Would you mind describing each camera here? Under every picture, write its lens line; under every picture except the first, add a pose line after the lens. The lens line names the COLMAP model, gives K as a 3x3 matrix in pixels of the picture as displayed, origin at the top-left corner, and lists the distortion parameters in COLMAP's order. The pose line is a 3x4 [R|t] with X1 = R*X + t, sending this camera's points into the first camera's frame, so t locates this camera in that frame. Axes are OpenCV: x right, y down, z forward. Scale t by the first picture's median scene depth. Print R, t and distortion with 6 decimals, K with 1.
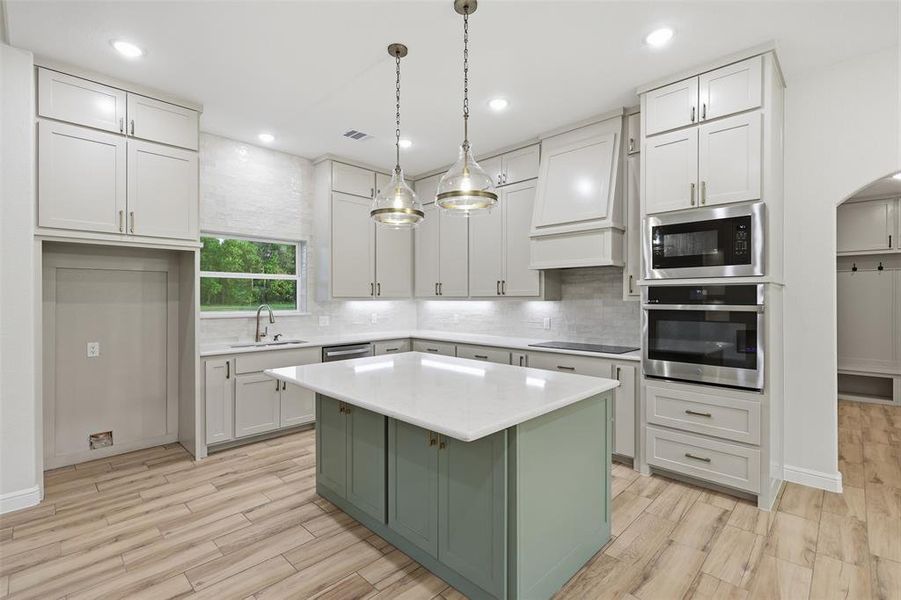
lens RADIAL K [[411.1, 0, 452.8], [0, 411.1, 299.4], [0, 0, 1]] dist [0.003823, 0.000925]
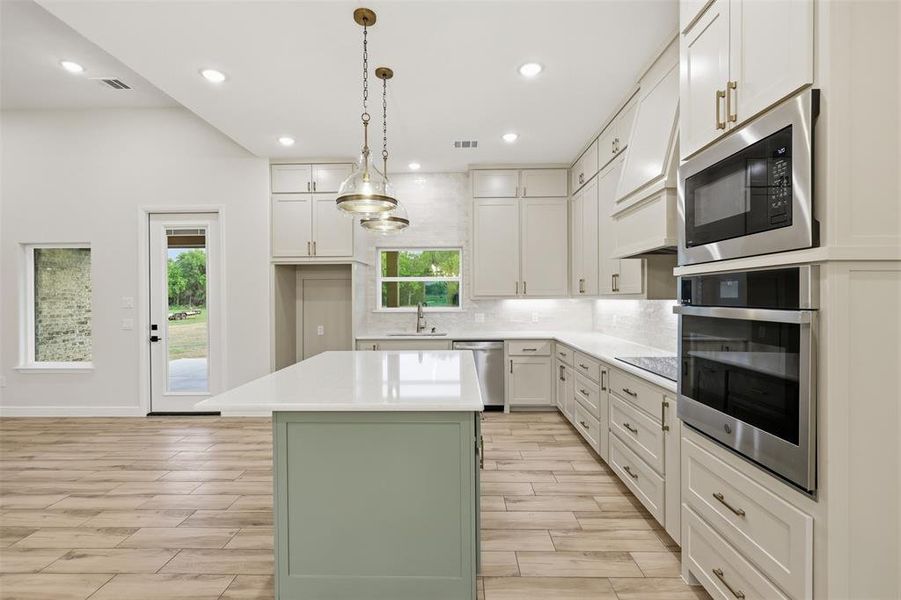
lens RADIAL K [[411.1, 0, 451.0], [0, 411.1, 299.0], [0, 0, 1]] dist [0.003823, 0.000925]
pose [[0.684207, 0.000055, -0.729288, 0.684249], [0.003235, 0.999990, 0.003111, -0.001057], [0.729280, -0.004488, 0.684200, 0.320116]]
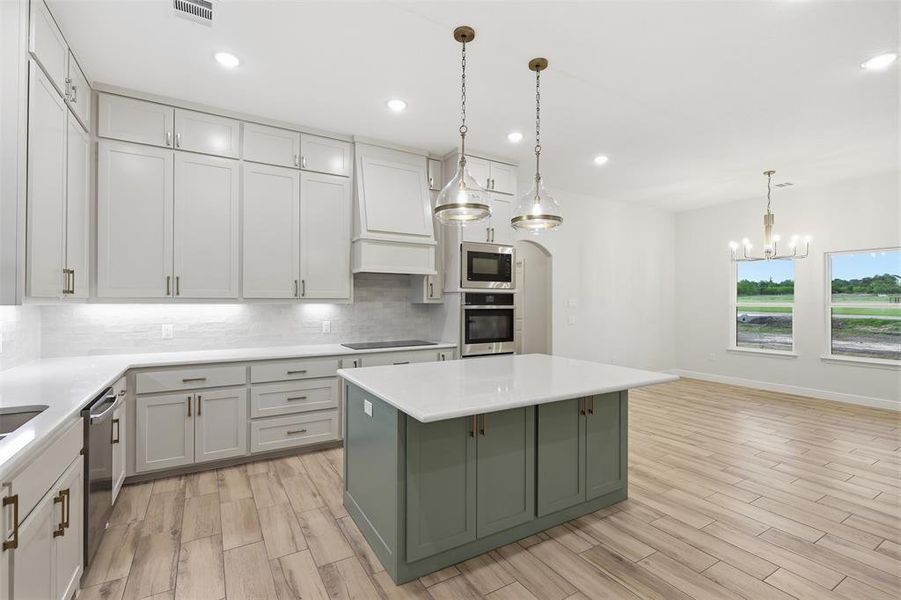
lens RADIAL K [[411.1, 0, 449.2], [0, 411.1, 301.0], [0, 0, 1]] dist [0.003823, 0.000925]
pose [[0.255137, 0.001640, 0.966903, -0.890790], [0.000287, 0.999998, -0.001771, -0.000432], [-0.966905, 0.000730, 0.255136, 0.684931]]
